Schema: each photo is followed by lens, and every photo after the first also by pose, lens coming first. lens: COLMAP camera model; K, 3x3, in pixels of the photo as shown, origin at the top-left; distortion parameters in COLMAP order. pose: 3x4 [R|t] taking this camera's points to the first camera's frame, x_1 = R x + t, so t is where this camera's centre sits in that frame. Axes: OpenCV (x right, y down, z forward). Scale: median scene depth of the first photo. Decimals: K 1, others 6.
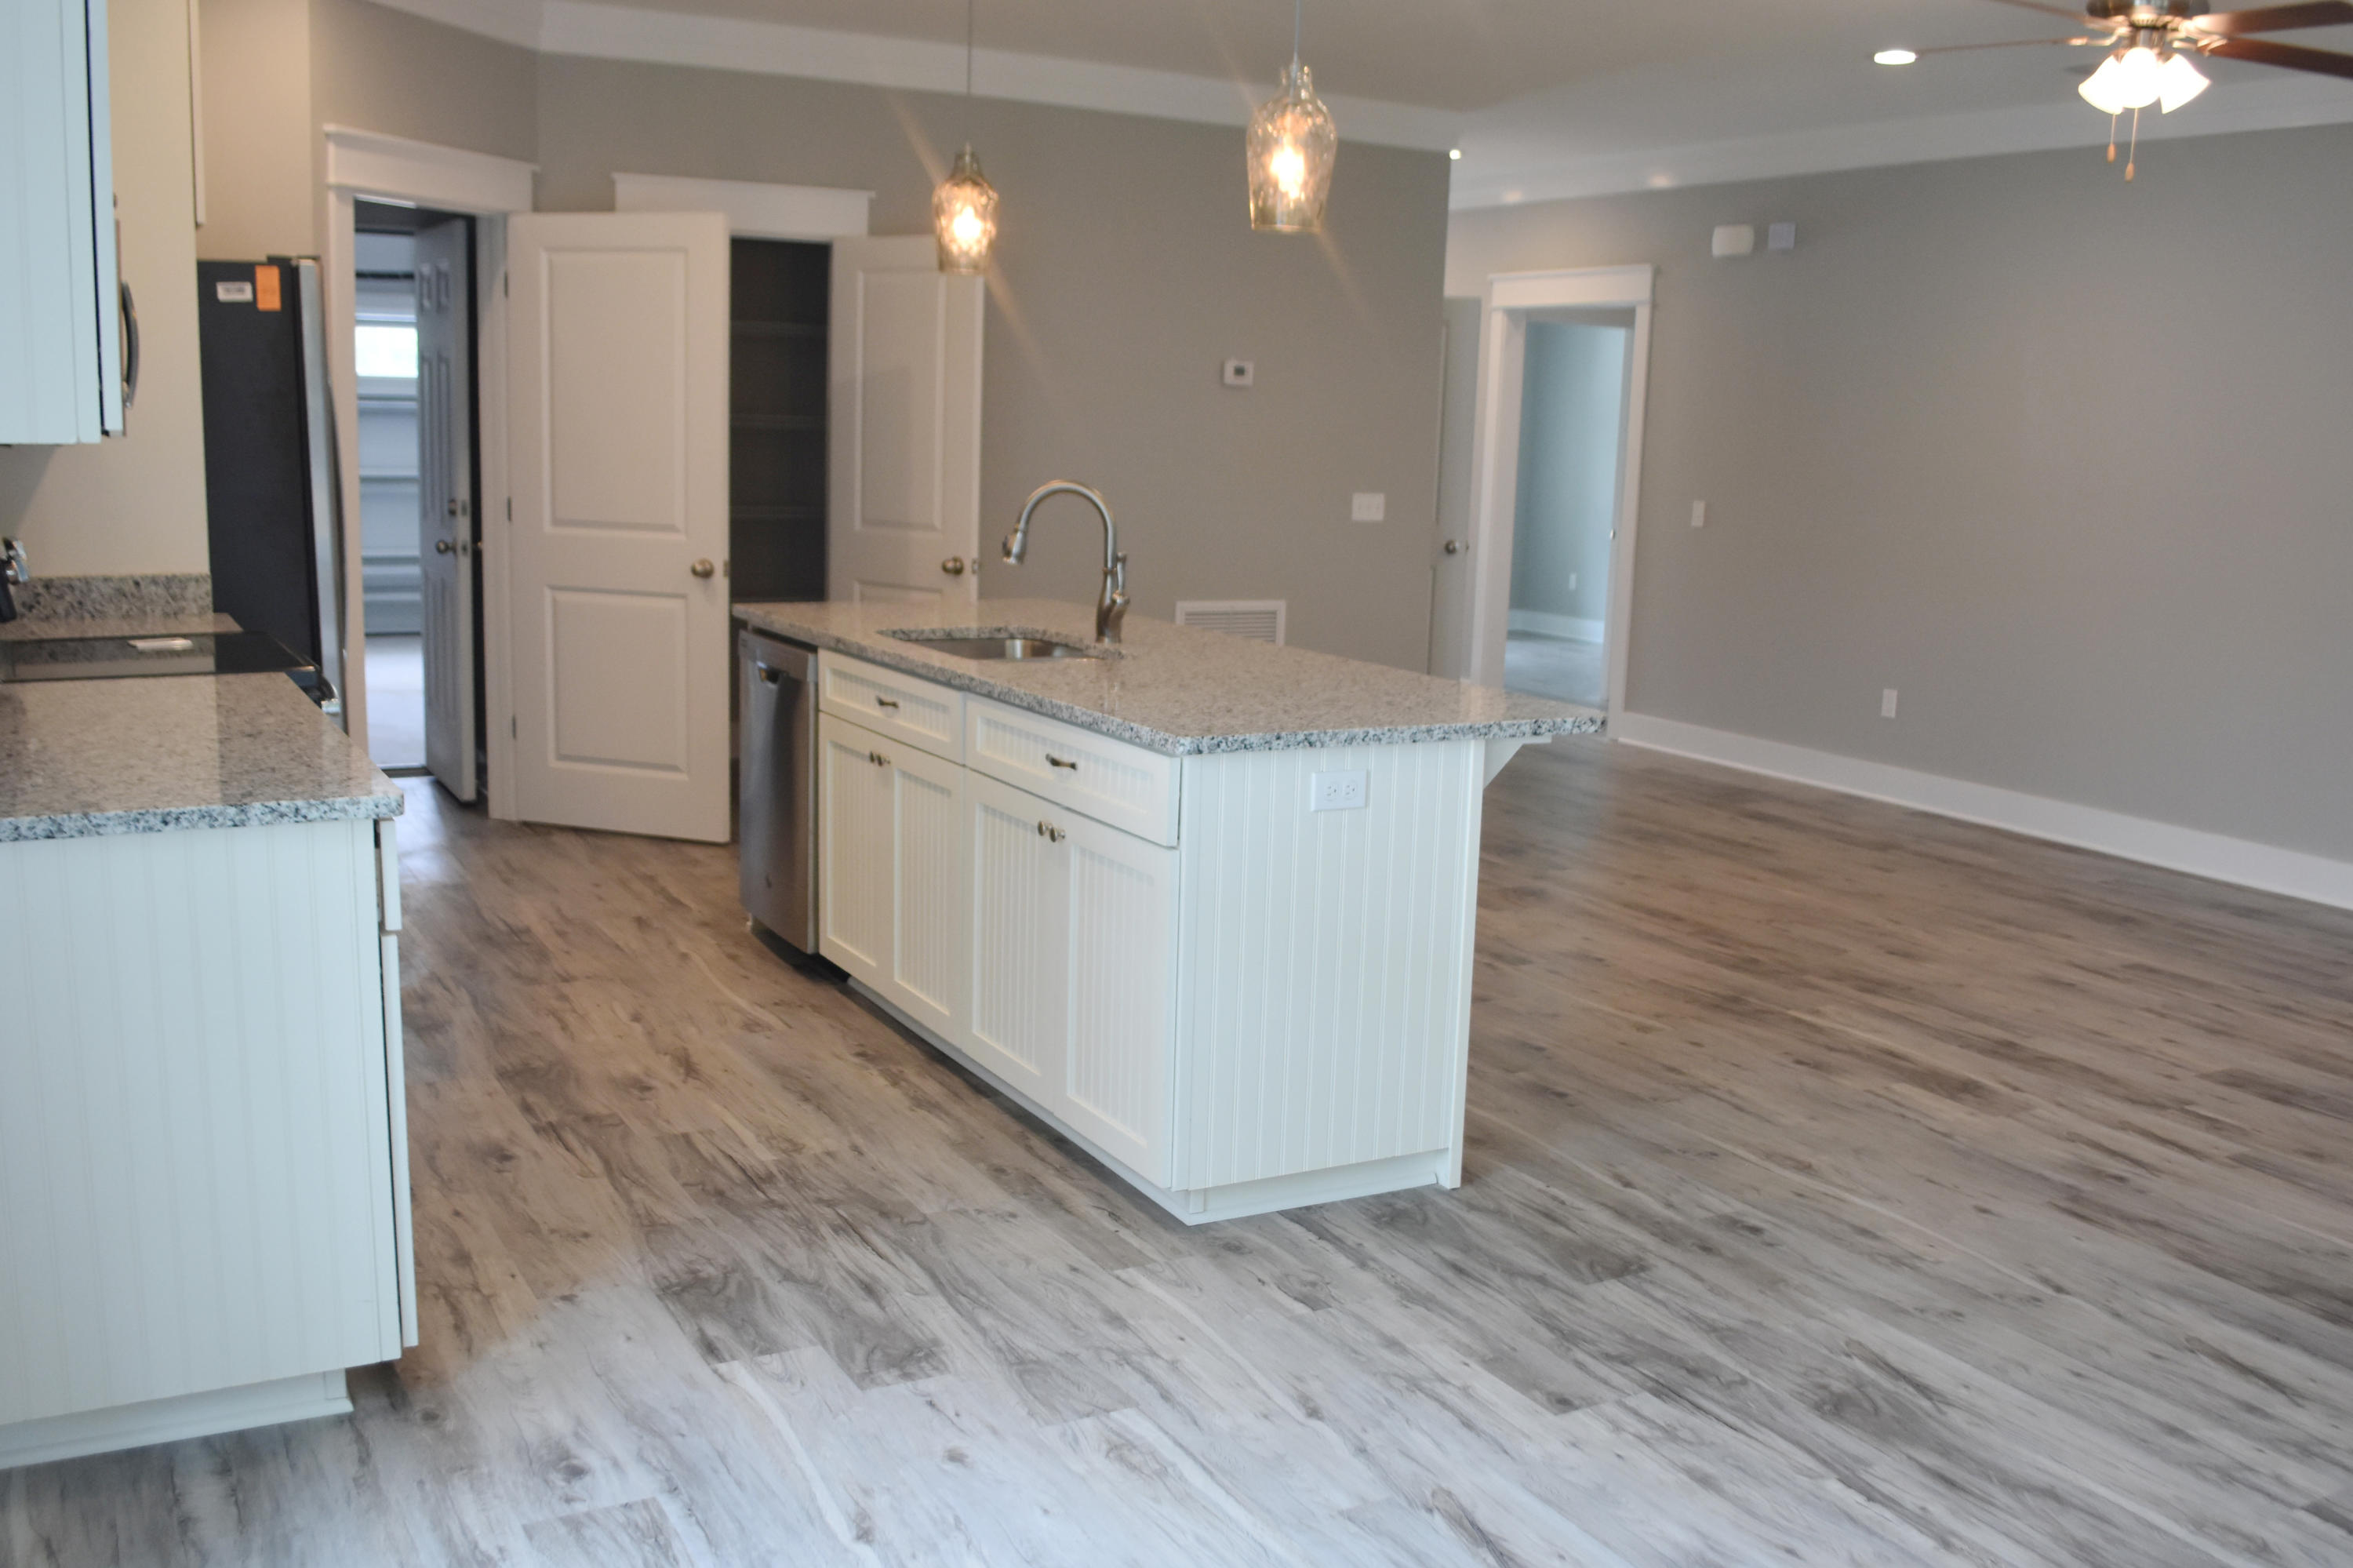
lens RADIAL K [[2143.1, 0, 1176.5], [0, 2143.1, 784.0], [0, 0, 1]] dist [-0.047114, -0.011395]
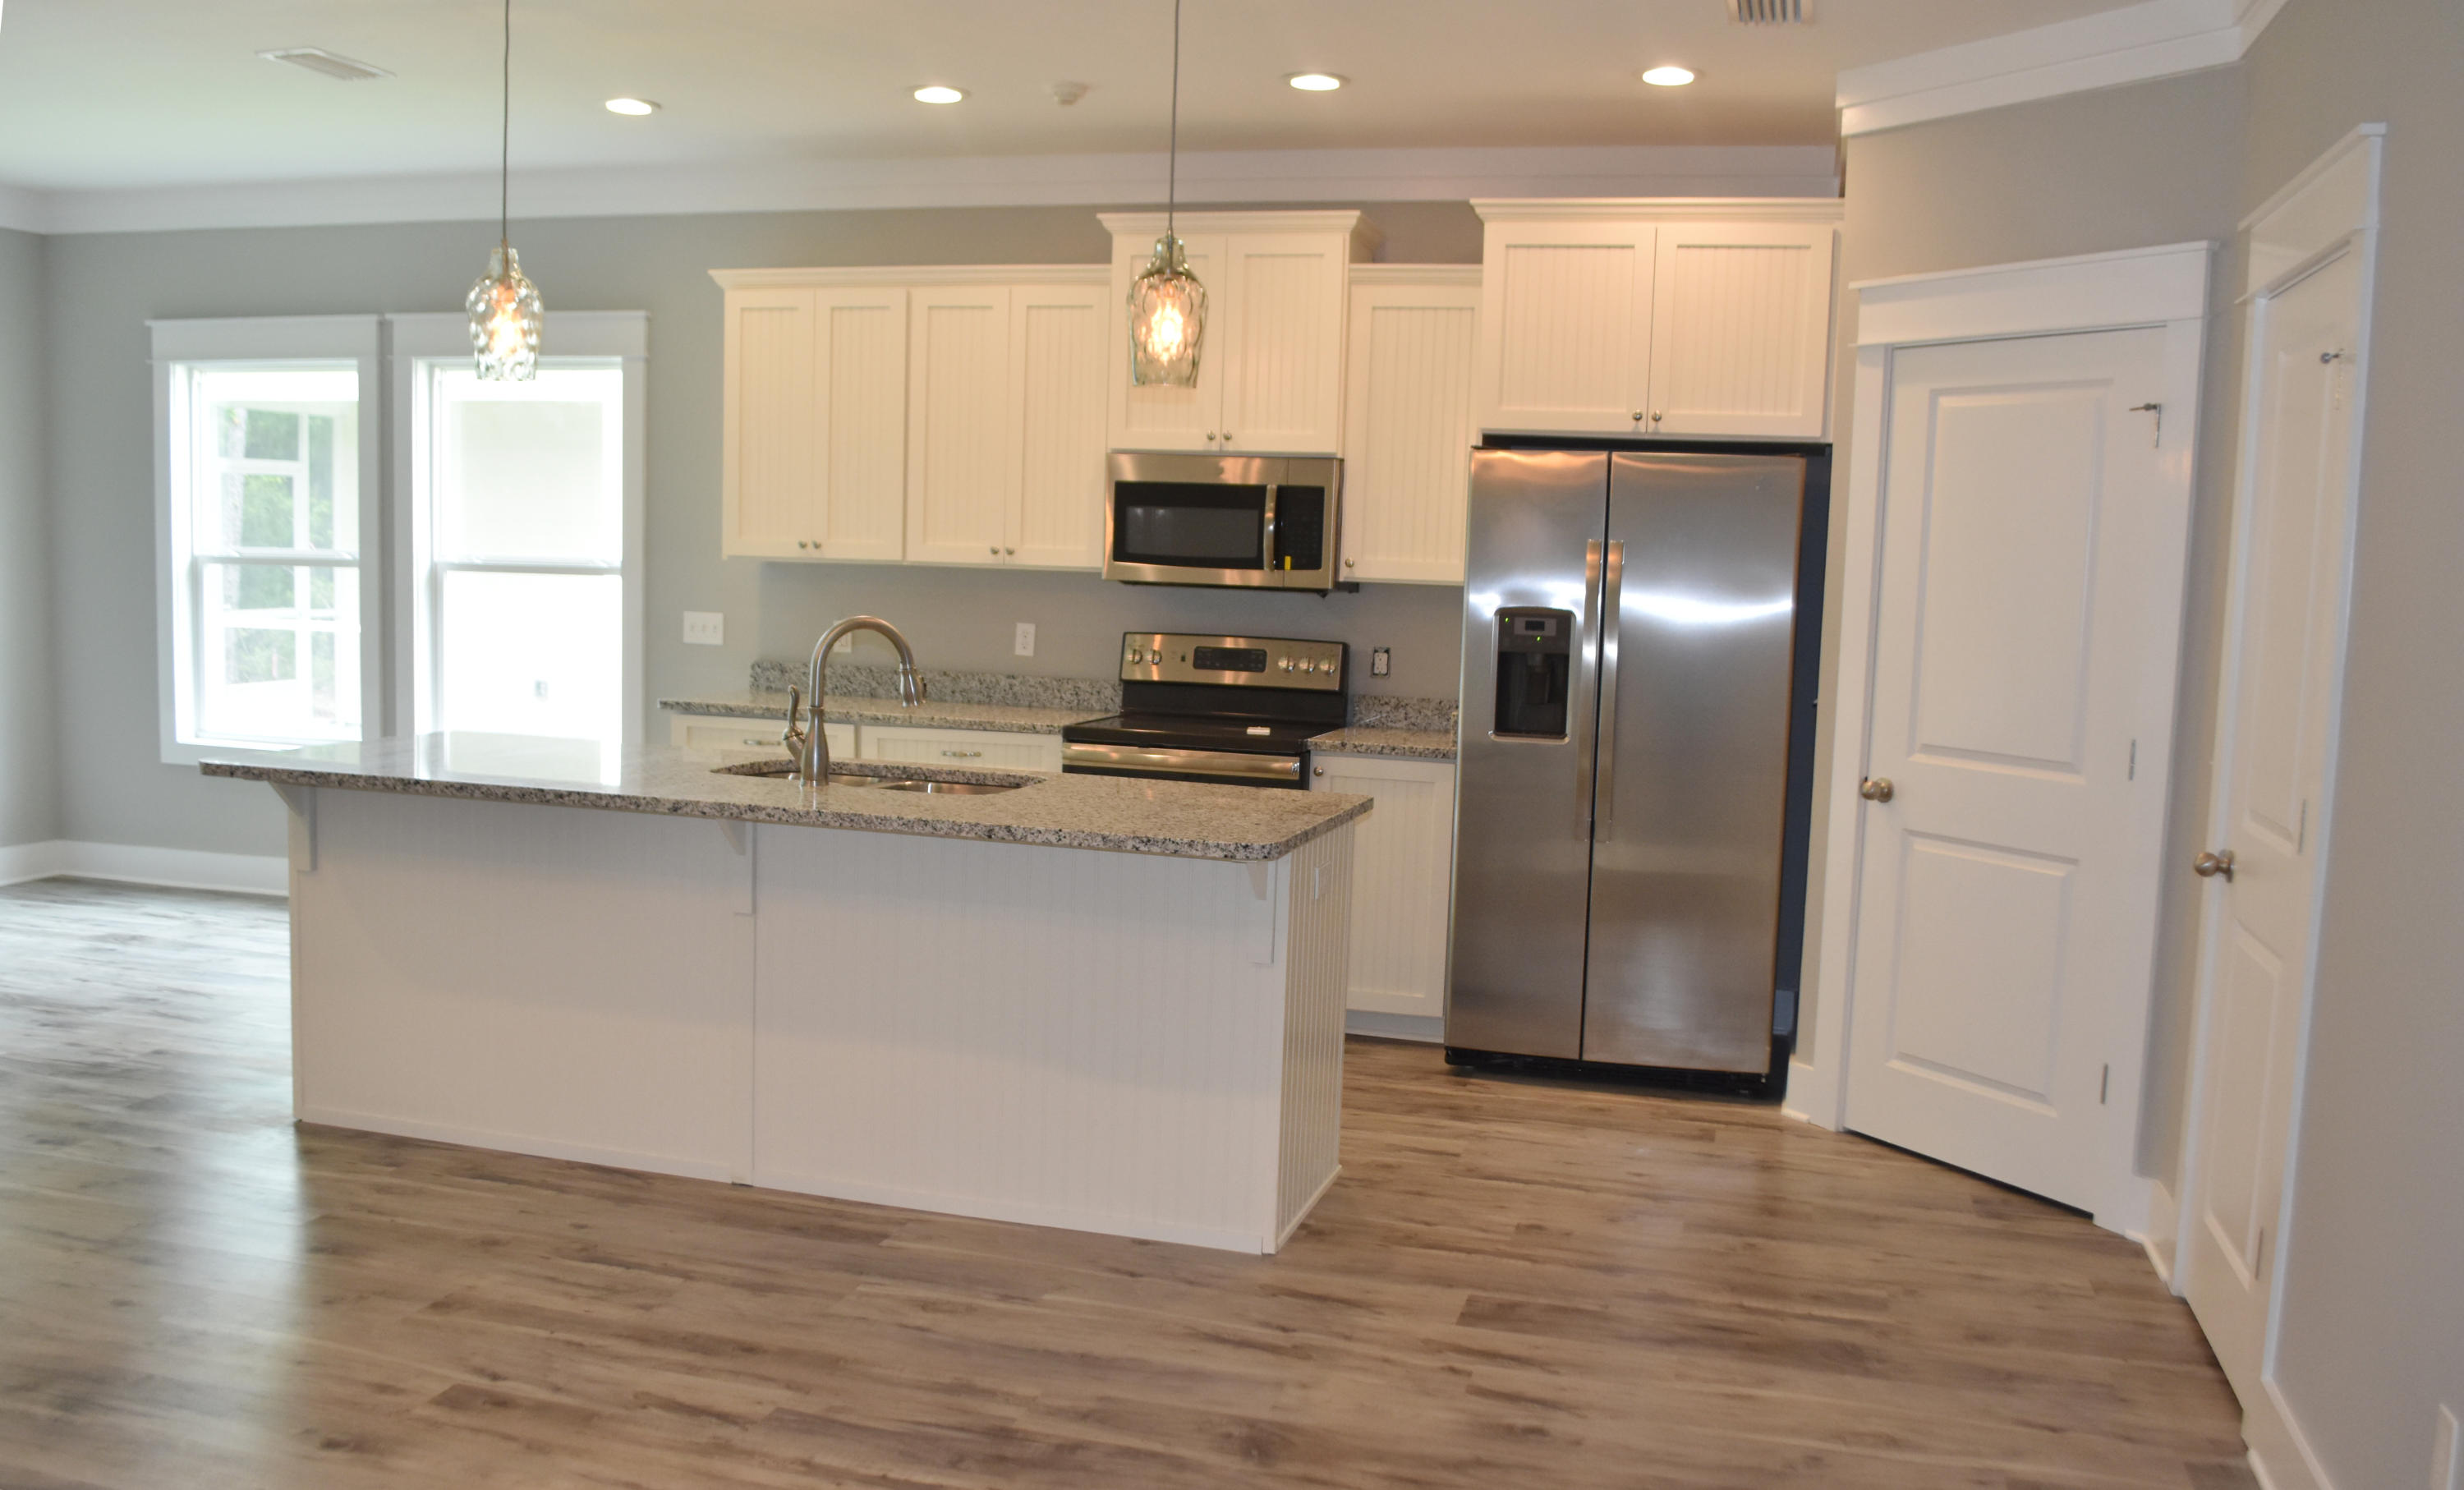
lens RADIAL K [[2051.9, 0, 1236.2], [0, 2051.9, 782.2], [0, 0, 1]] dist [-0.077727, 0.000328]
pose [[-0.699571, 0.024482, -0.714144, 0.502542], [-0.175667, 0.962850, 0.205090, -0.298701], [0.692634, 0.268926, -0.669281, 1.818762]]
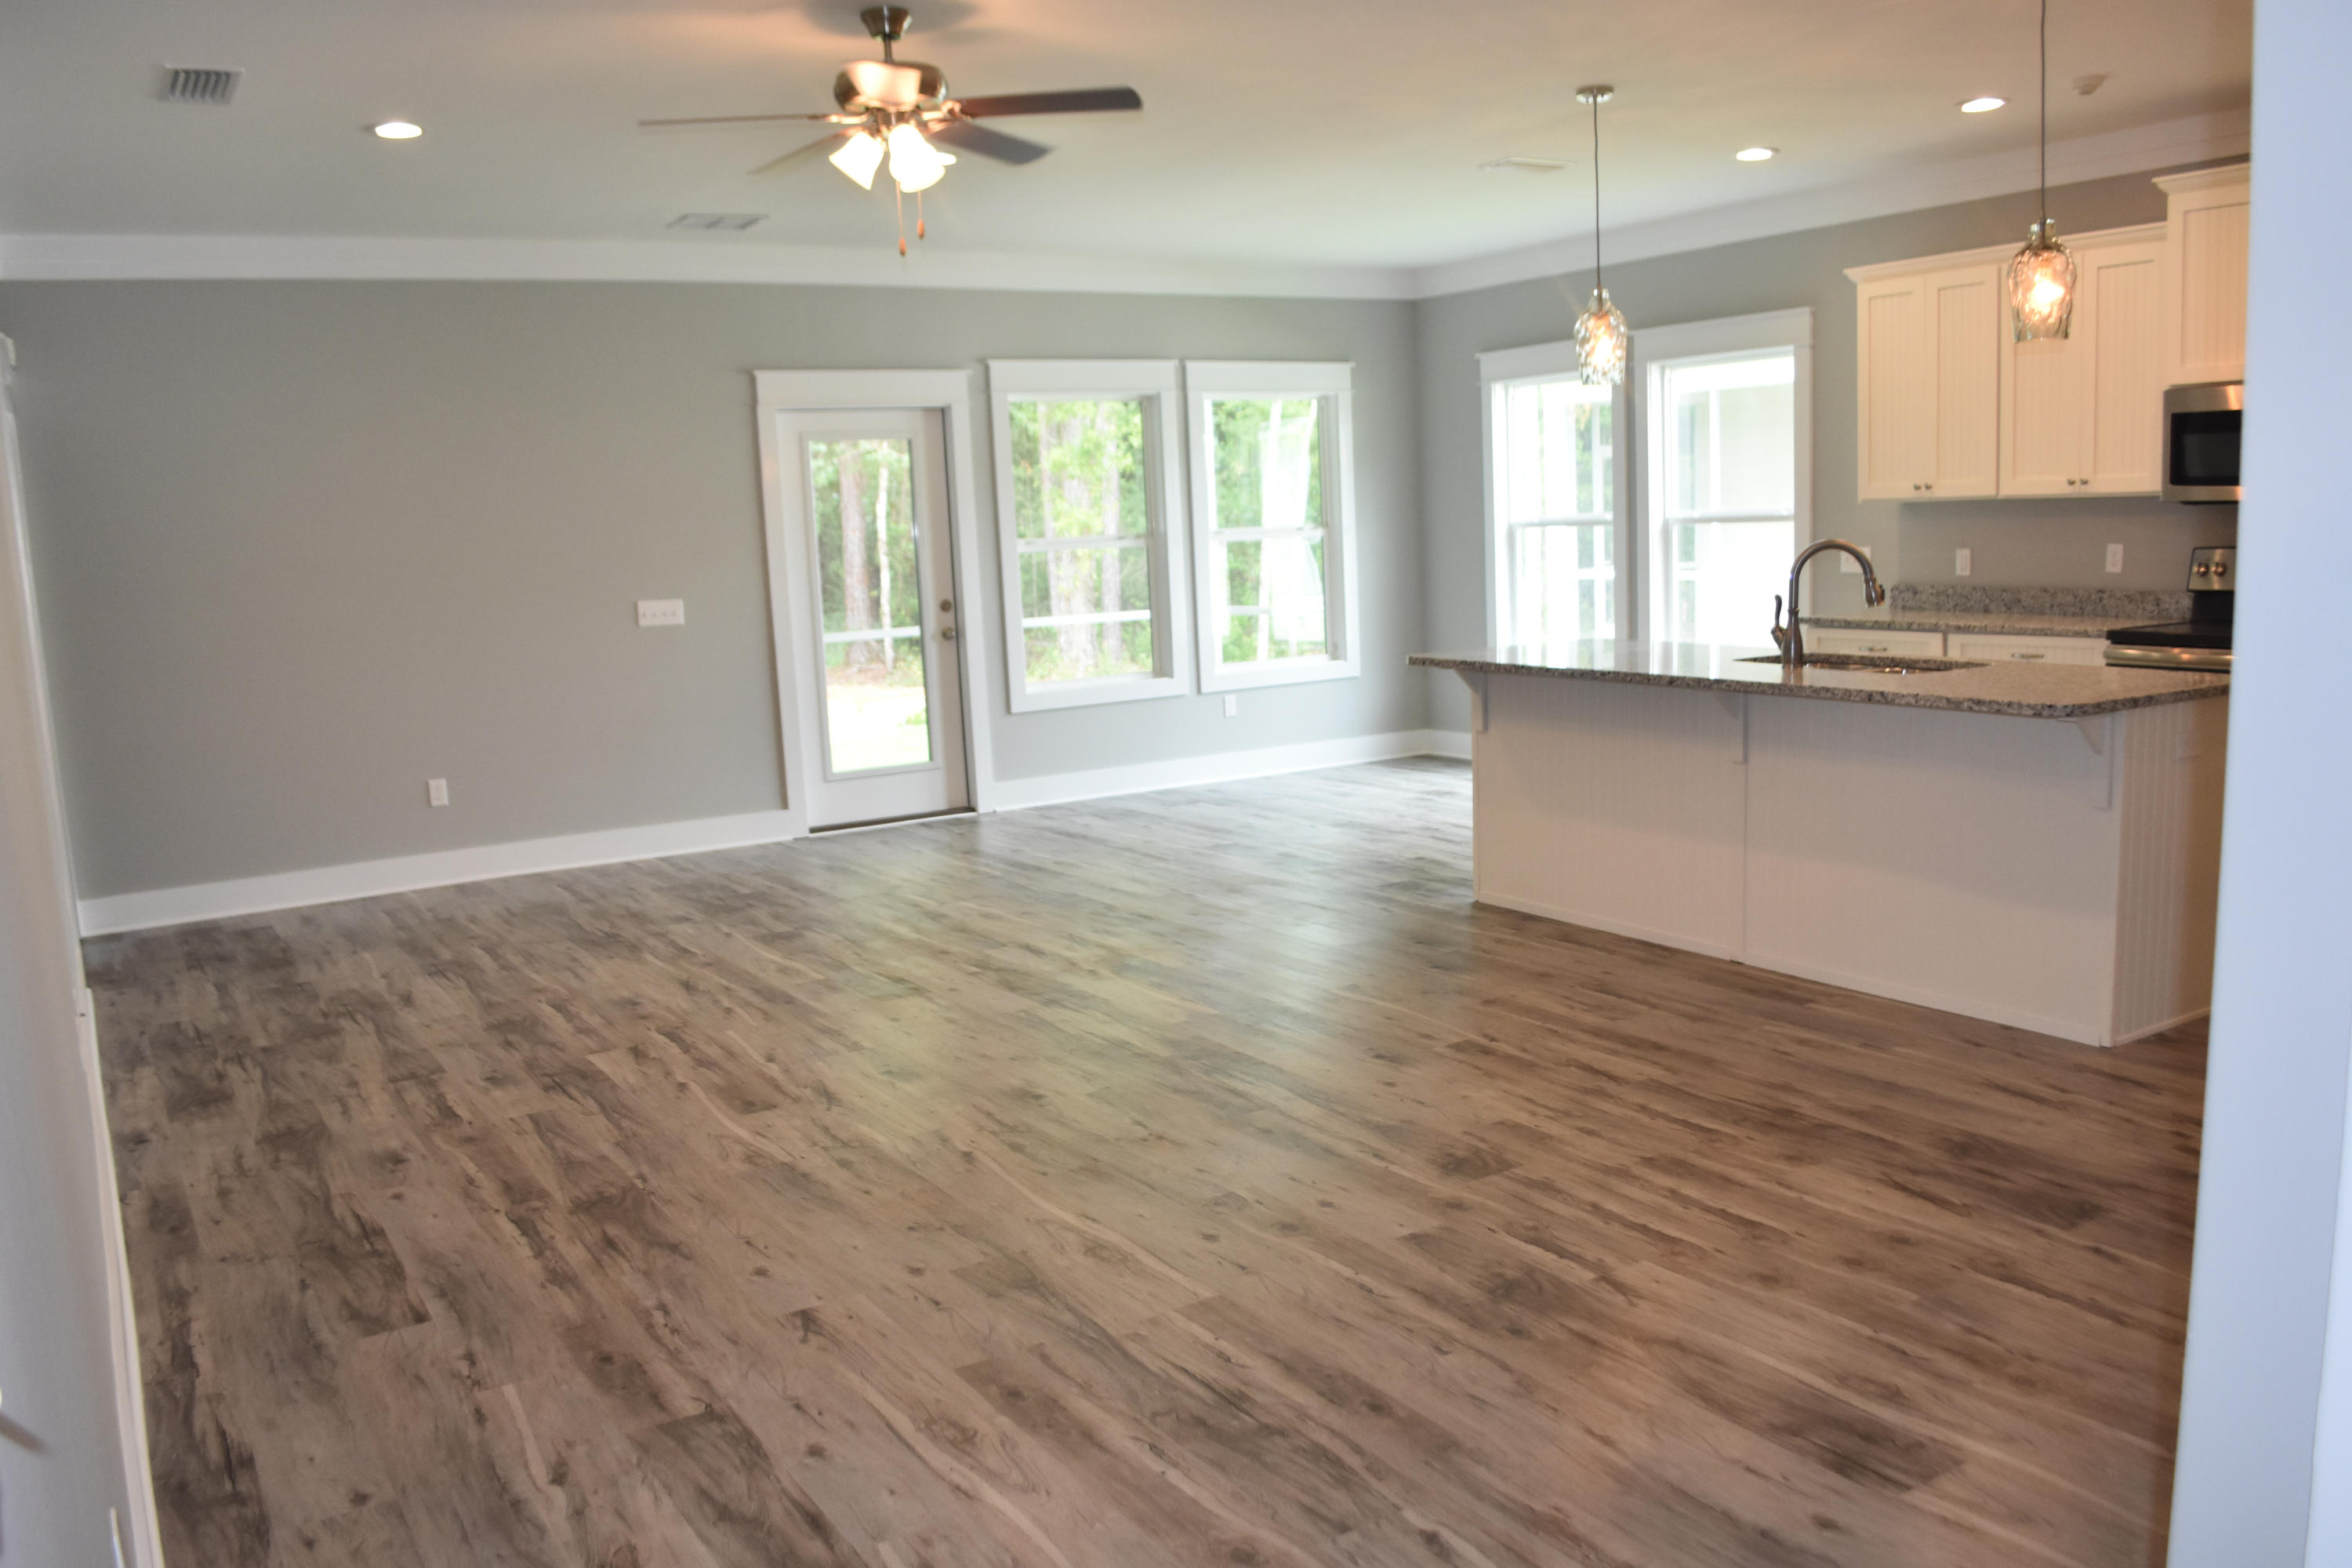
lens RADIAL K [[1850.3, 0, 1184.3], [0, 1850.3, 830.7], [0, 0, 1]] dist [-0.085841, 0.012402]
pose [[-0.998462, 0.020462, -0.051517, 0.400071], [0.002328, 0.944029, 0.329853, -0.349014], [0.055383, 0.329226, -0.942625, 2.131948]]
